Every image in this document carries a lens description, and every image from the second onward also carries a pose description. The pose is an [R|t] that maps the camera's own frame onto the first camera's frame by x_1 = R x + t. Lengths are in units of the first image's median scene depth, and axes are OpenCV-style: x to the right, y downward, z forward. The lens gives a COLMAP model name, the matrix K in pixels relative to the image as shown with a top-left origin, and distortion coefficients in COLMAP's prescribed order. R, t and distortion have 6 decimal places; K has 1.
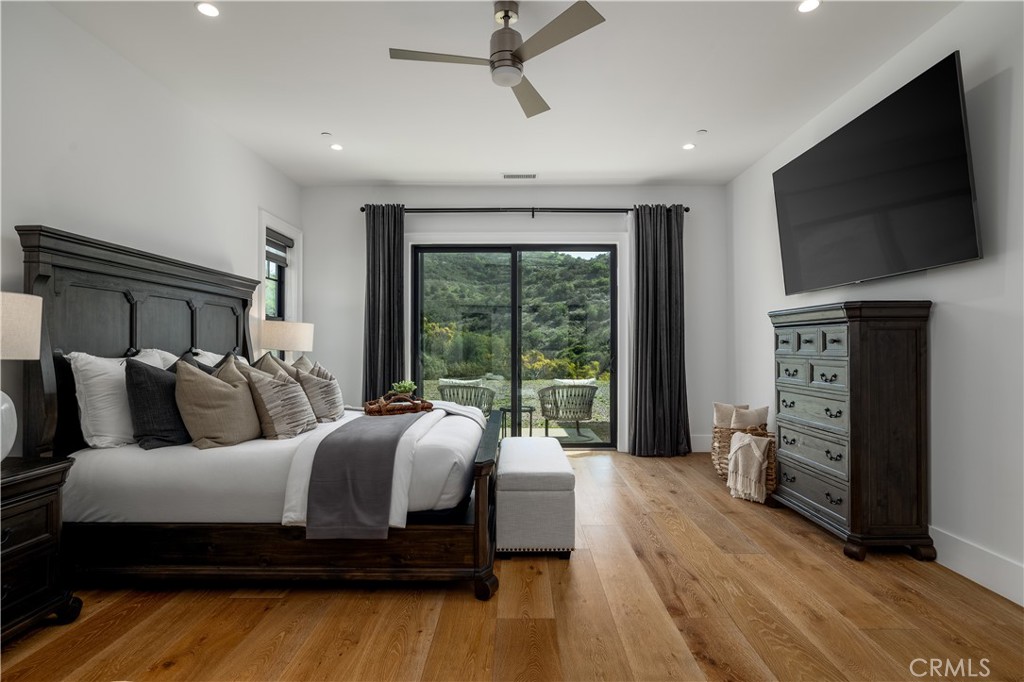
lens RADIAL K [[529.5, 0, 513.0], [0, 529.5, 341.9], [0, 0, 1]] dist [0.000208, 0.000054]
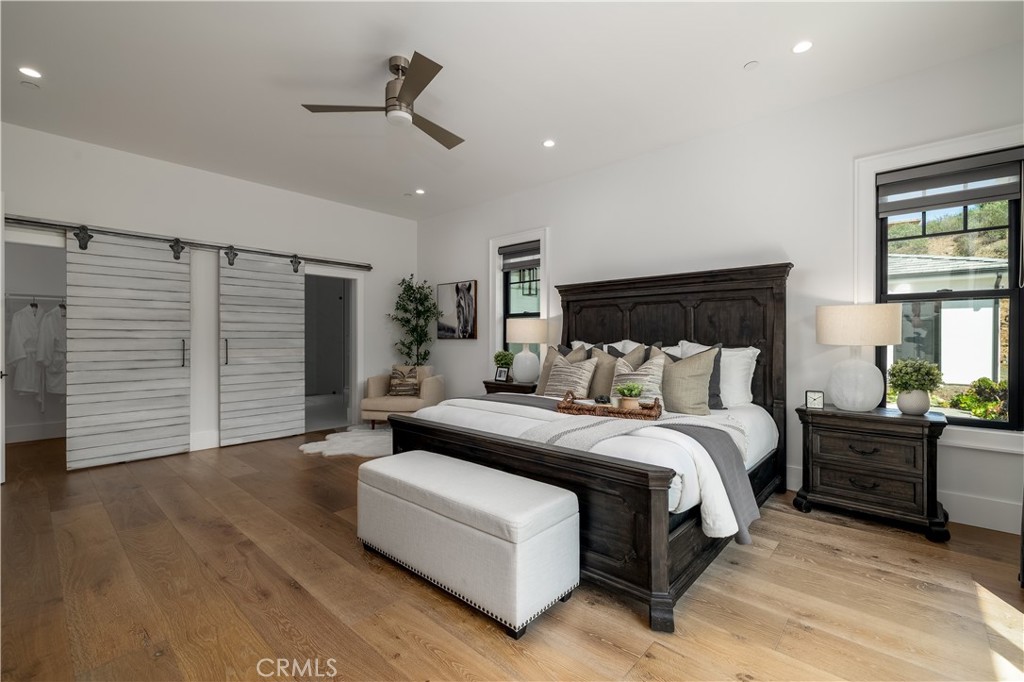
lens RADIAL K [[440.4, 0, 514.9], [0, 440.4, 339.0], [0, 0, 1]] dist [0.020415, -0.000159]
pose [[-0.662469, 0.001870, -0.749087, 0.630756], [0.003677, 0.999993, -0.000755, 0.010024], [0.749081, -0.003254, -0.662471, 2.039496]]
